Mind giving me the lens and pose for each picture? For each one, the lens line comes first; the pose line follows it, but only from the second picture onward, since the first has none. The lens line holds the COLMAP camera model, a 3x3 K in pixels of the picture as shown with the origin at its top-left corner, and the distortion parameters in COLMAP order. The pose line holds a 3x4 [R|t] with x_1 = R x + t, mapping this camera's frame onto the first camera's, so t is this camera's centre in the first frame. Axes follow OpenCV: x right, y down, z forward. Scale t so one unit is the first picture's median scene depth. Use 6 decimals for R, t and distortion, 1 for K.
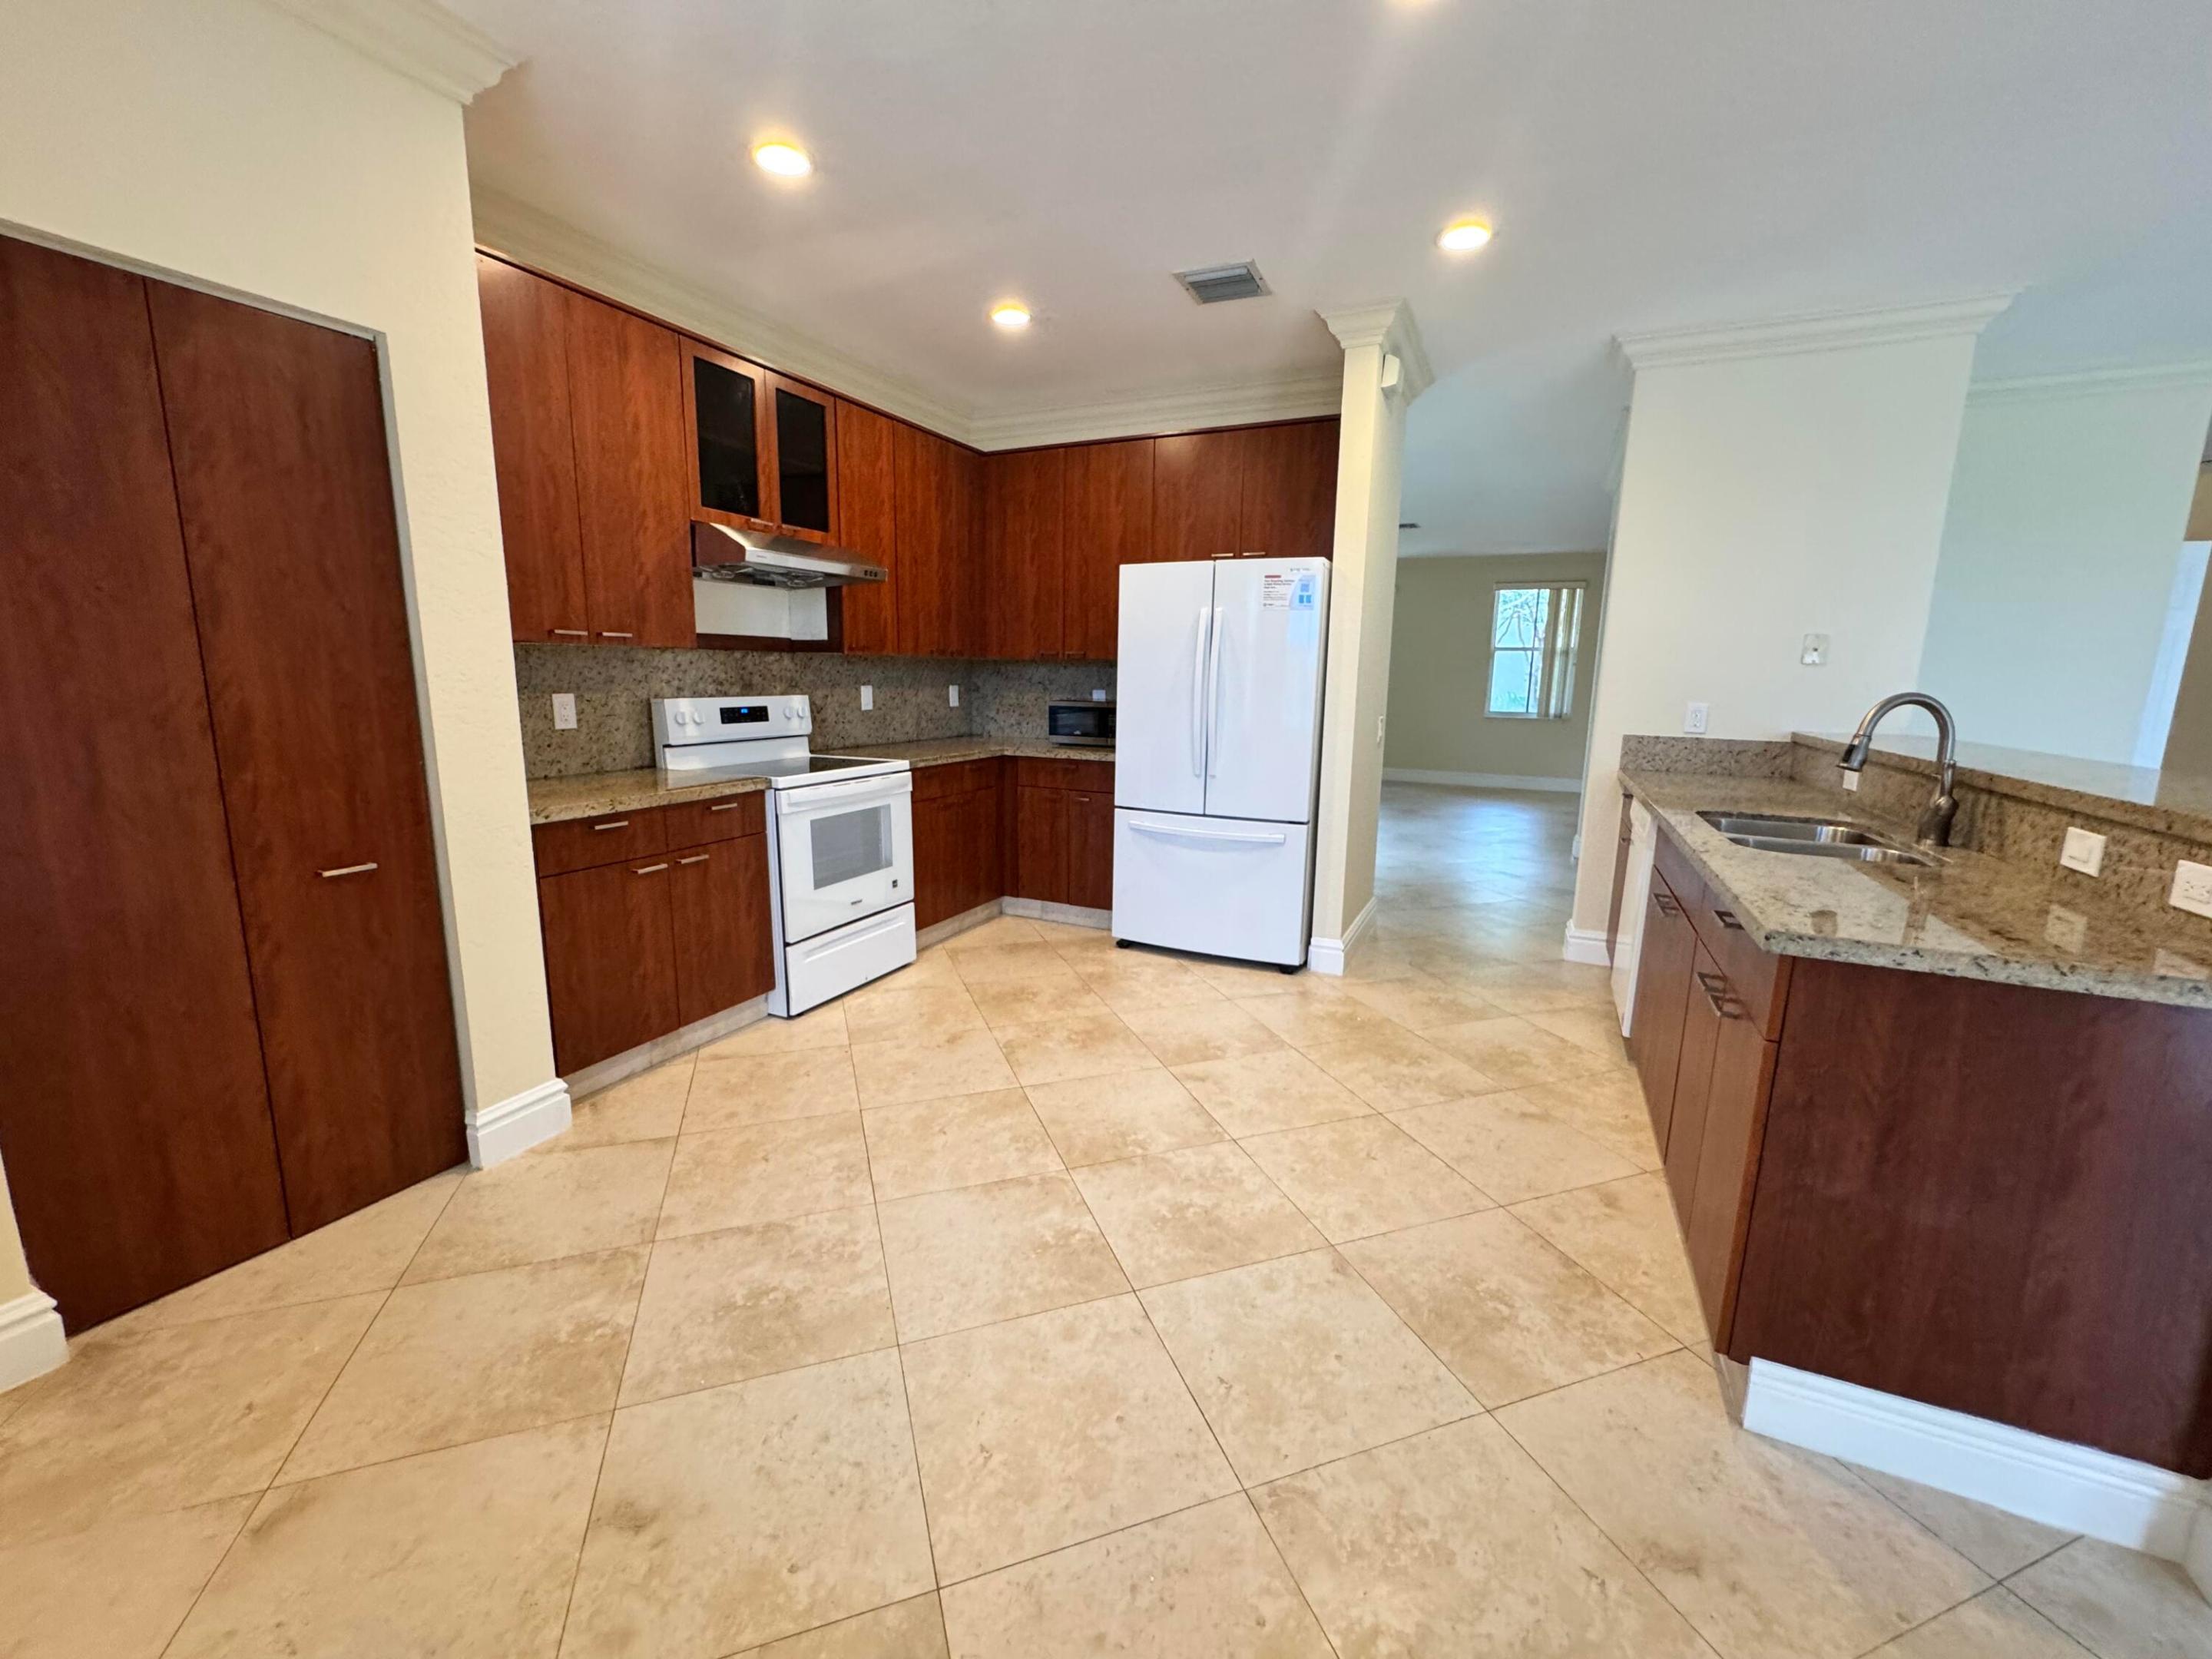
lens RADIAL K [[886.9, 0, 1106.6], [0, 886.9, 831.5], [0, 0, 1]] dist [-0.006002, 0.000933]
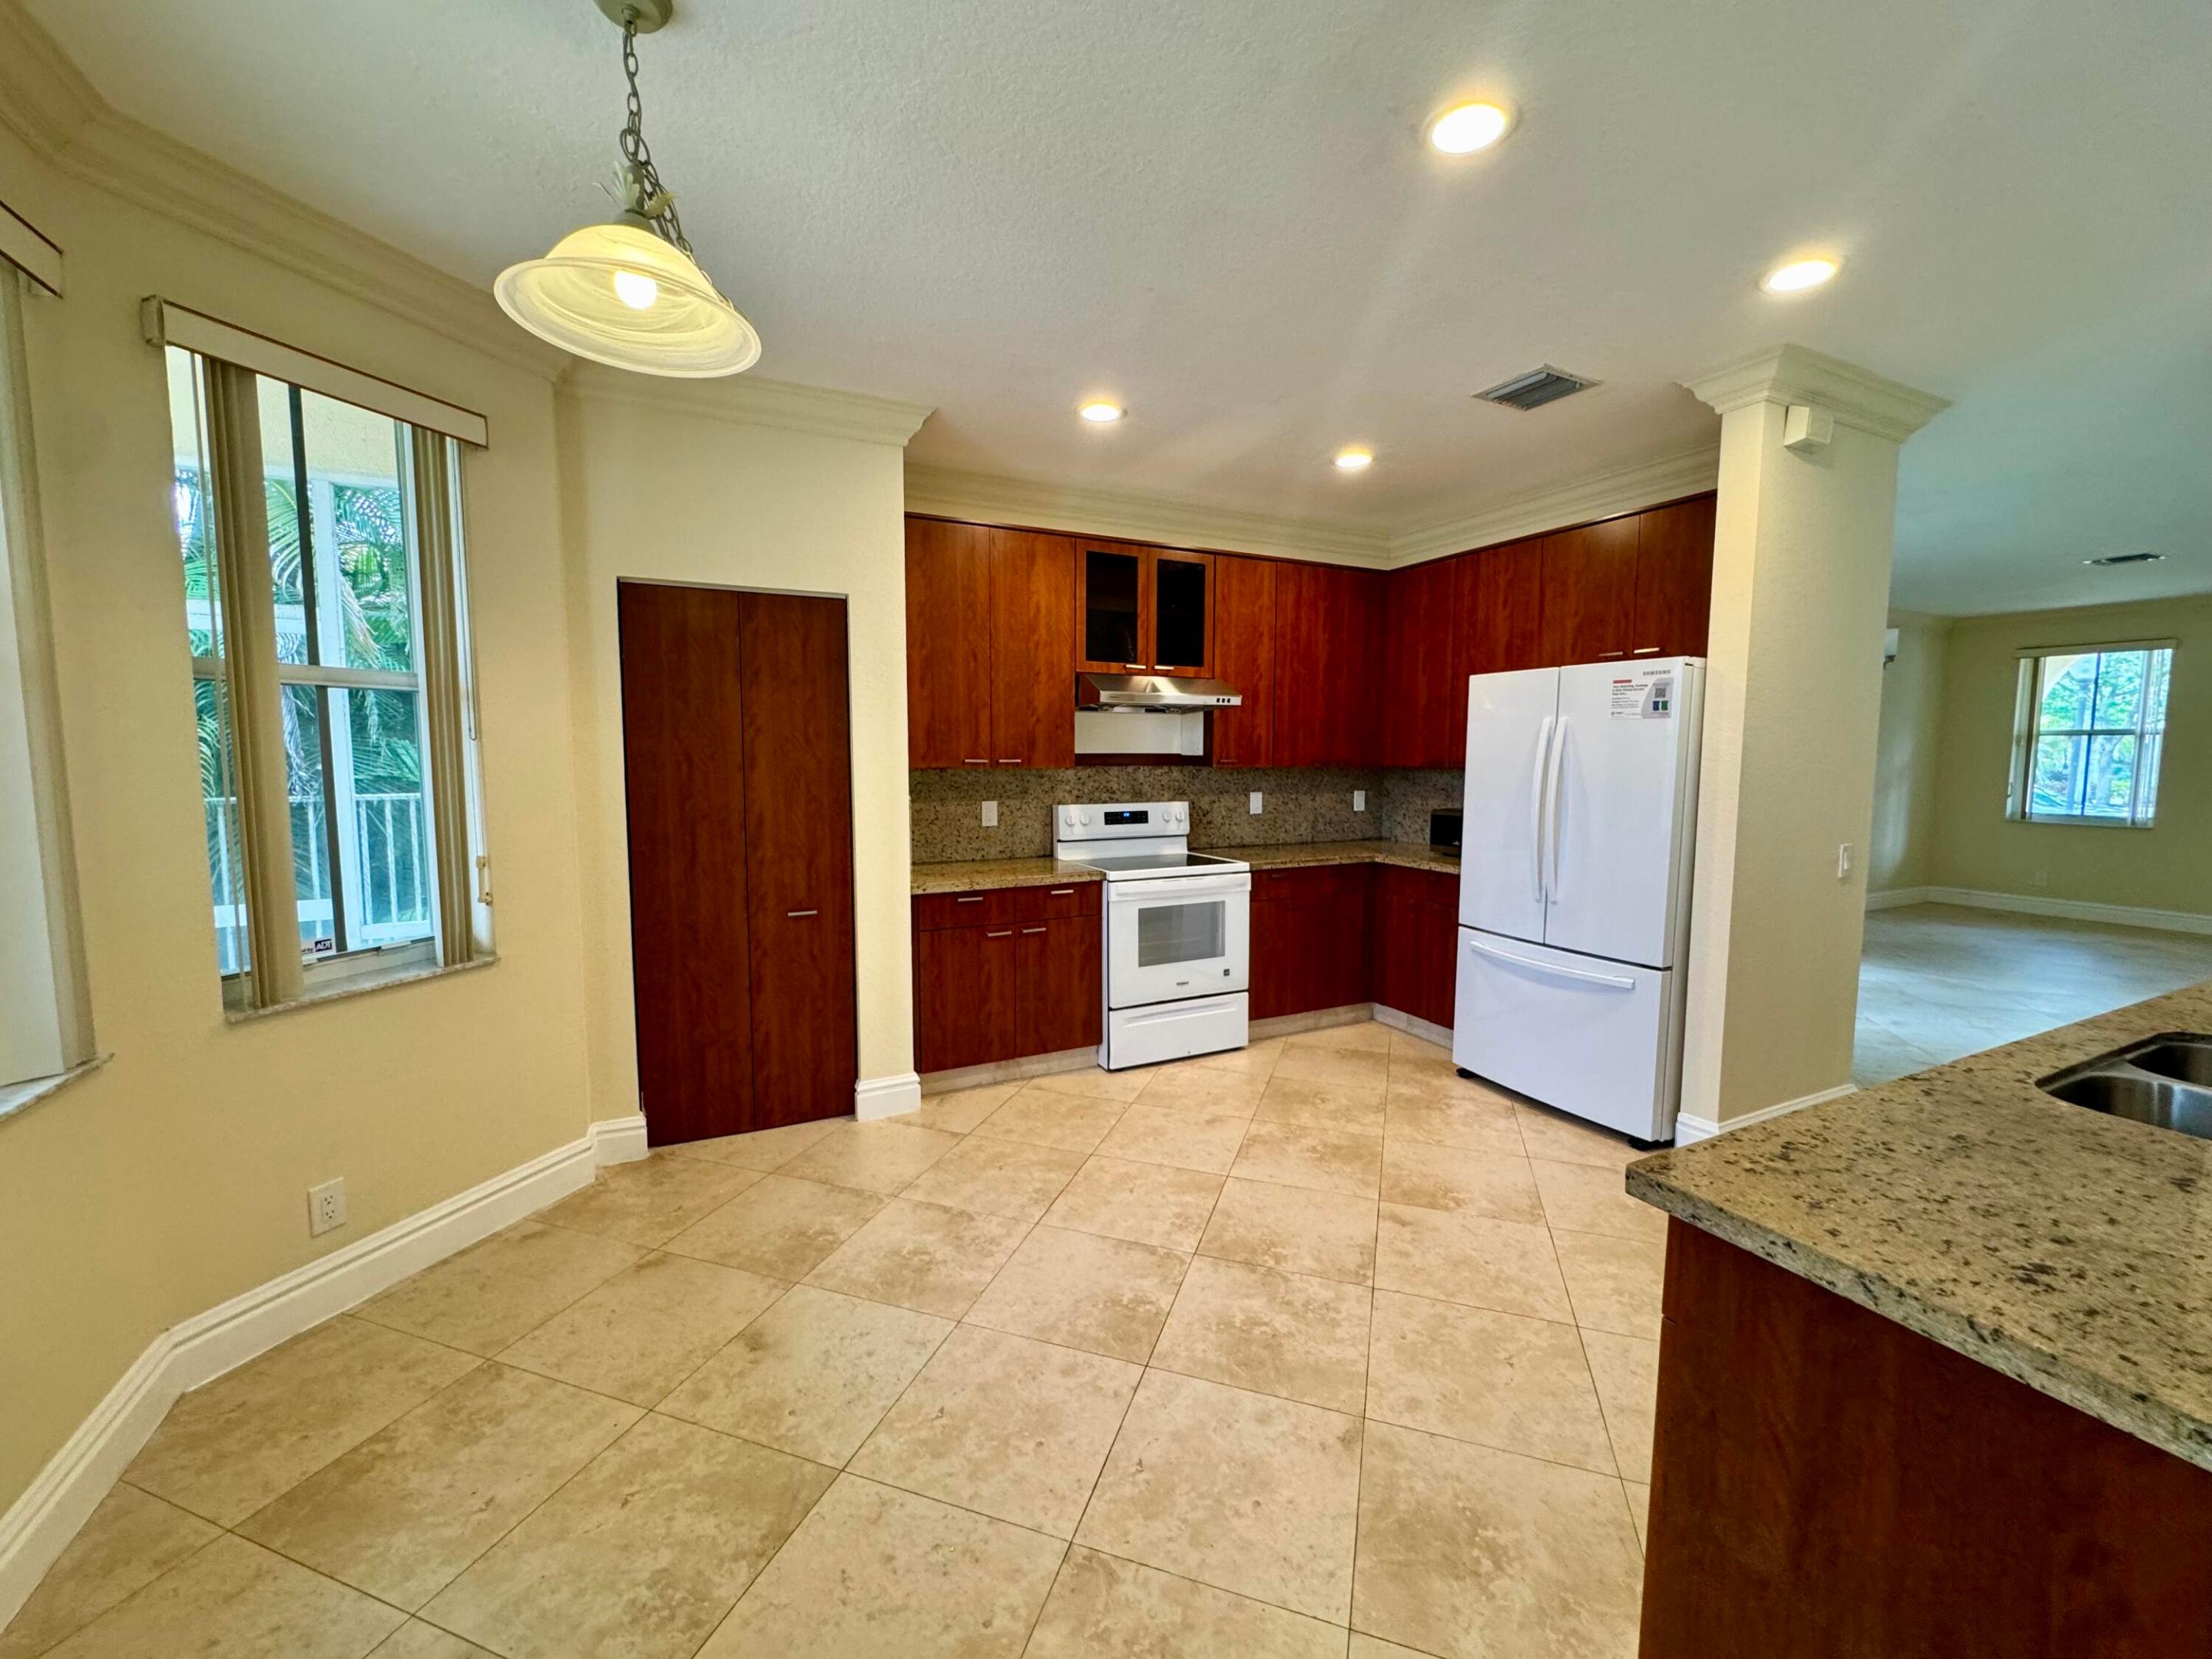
lens RADIAL K [[886.9, 0, 1105.0], [0, 886.9, 833.4], [0, 0, 1]] dist [-0.006002, 0.000933]
pose [[0.784026, 0.044552, -0.619128, 0.407829], [-0.101455, 0.993206, -0.057006, -0.045037], [0.612381, 0.107508, 0.783219, 0.021919]]
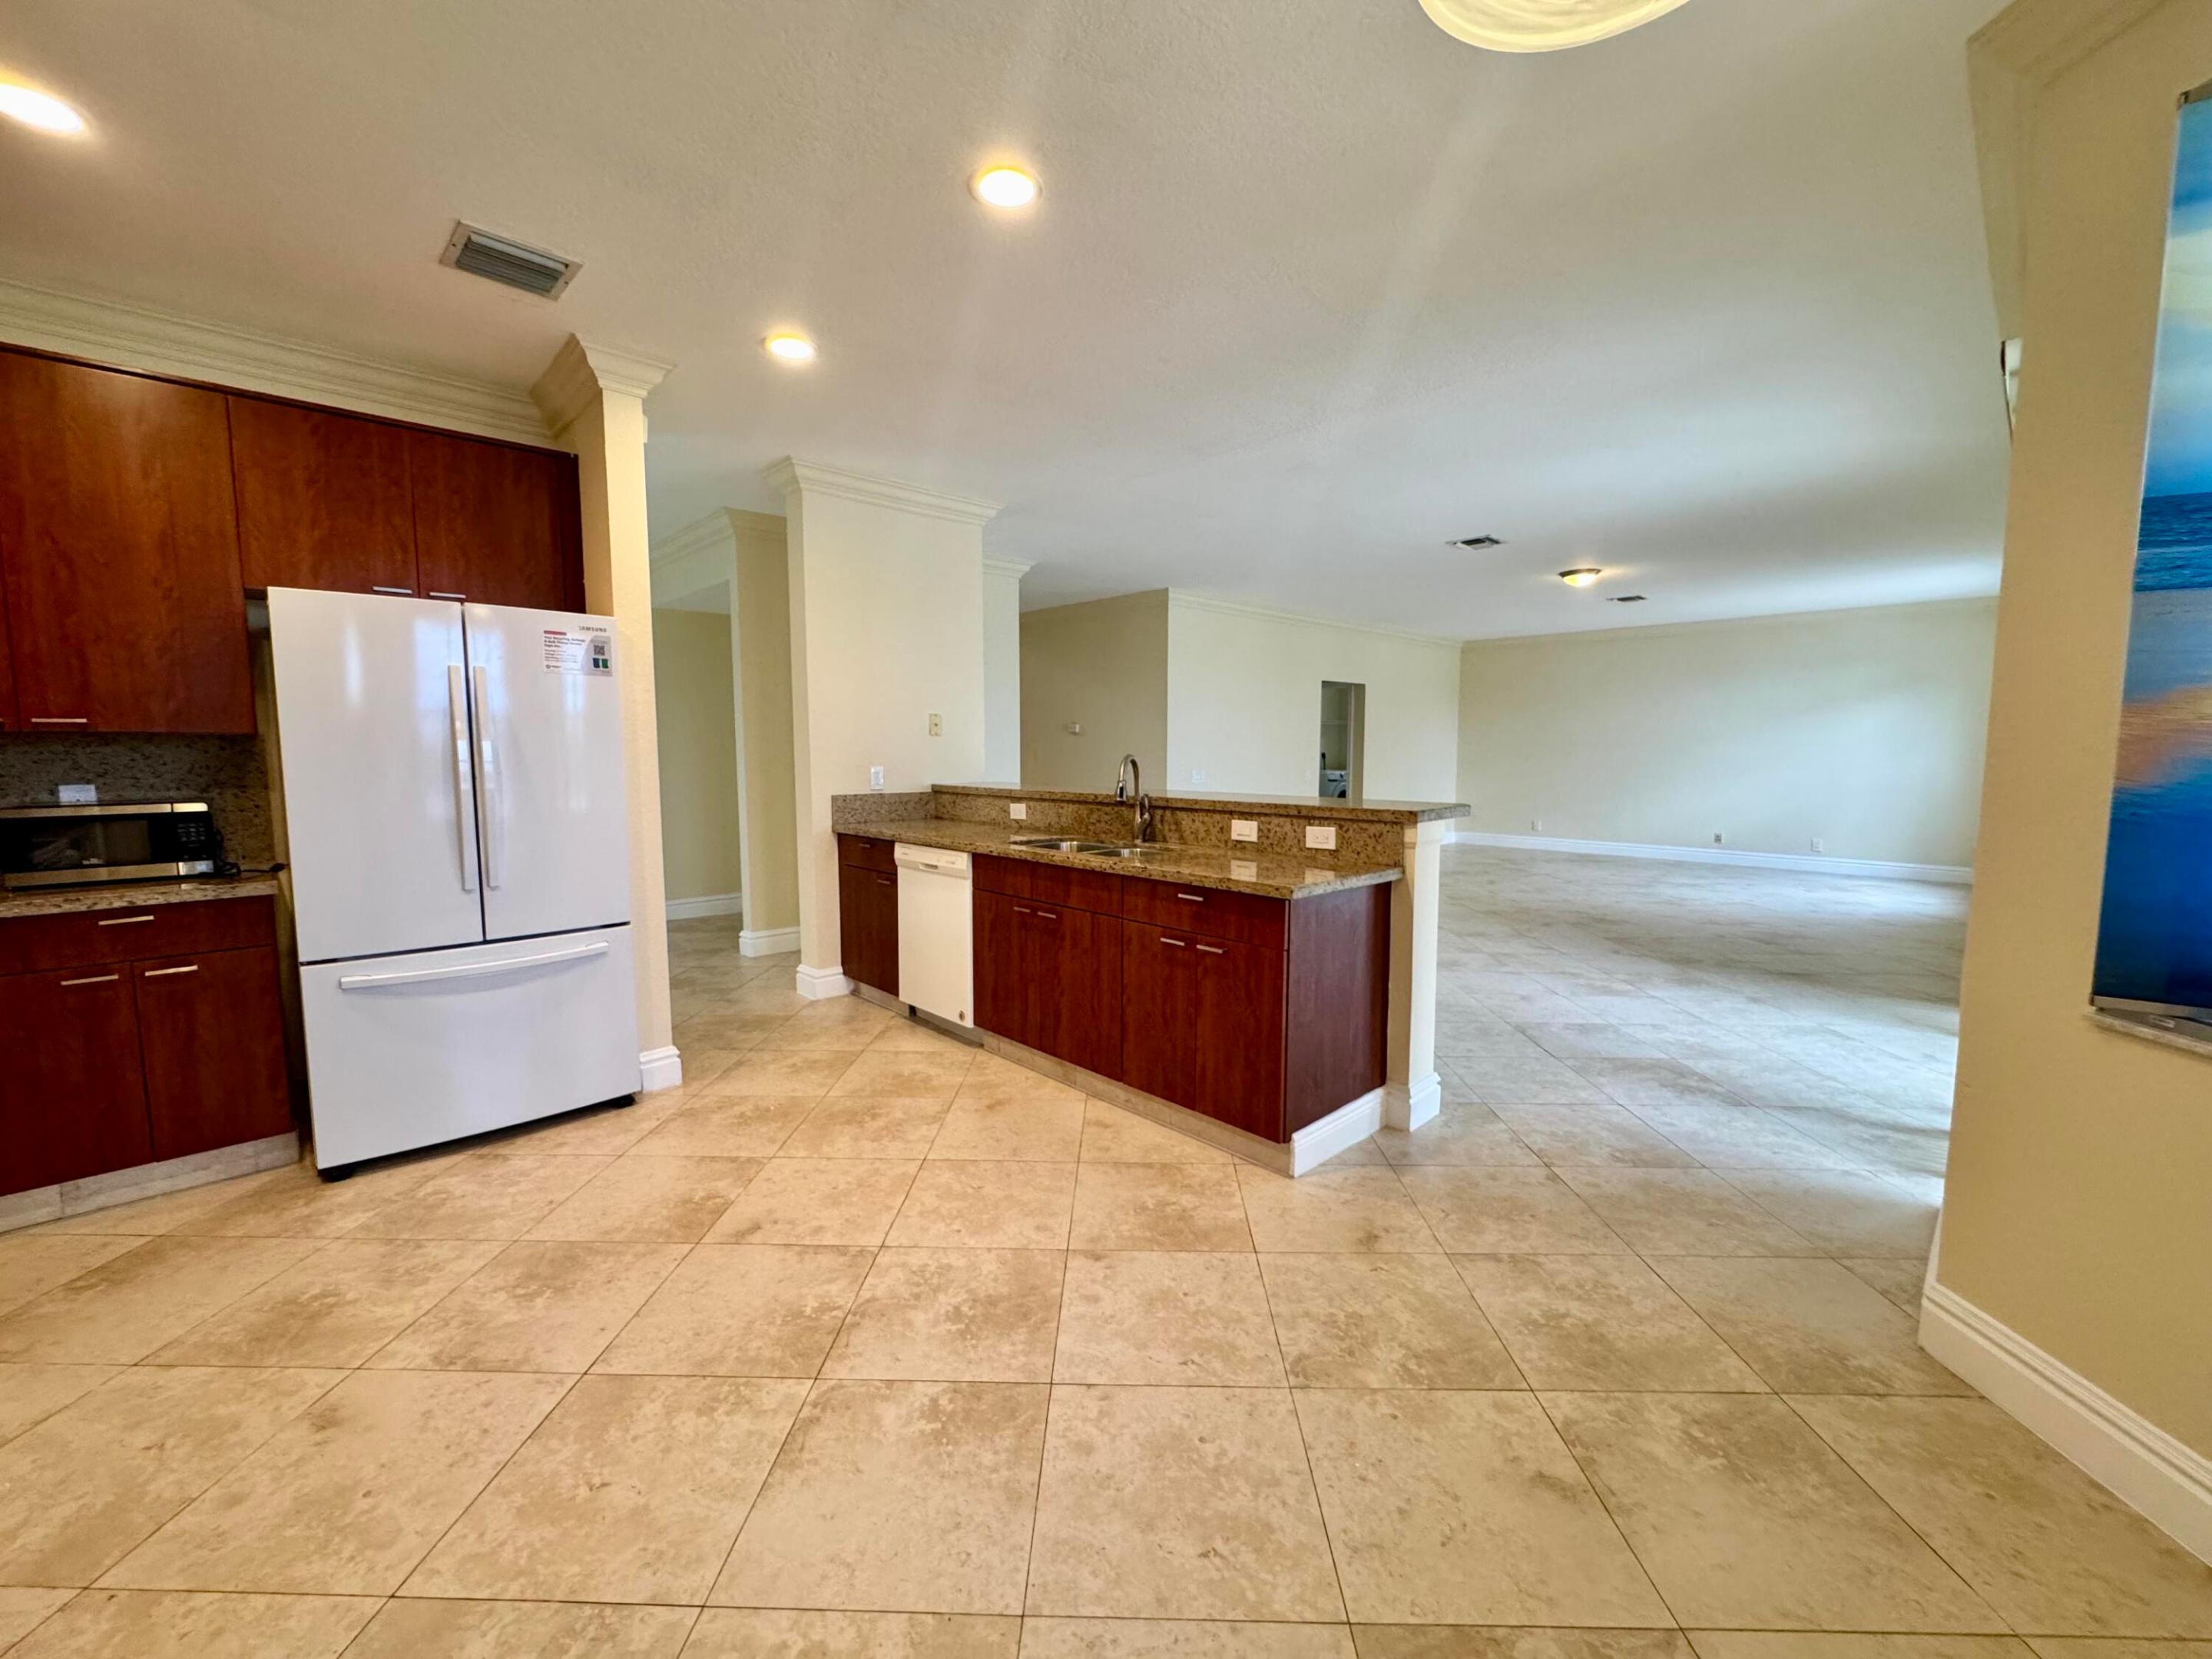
lens RADIAL K [[886.9, 0, 1106.7], [0, 886.9, 832.3], [0, 0, 1]] dist [-0.006002, 0.000933]
pose [[0.354791, -0.107037, 0.928798, -0.497475], [0.172497, 0.983864, 0.047491, -0.070957], [-0.918895, 0.143366, 0.367530, 0.317671]]
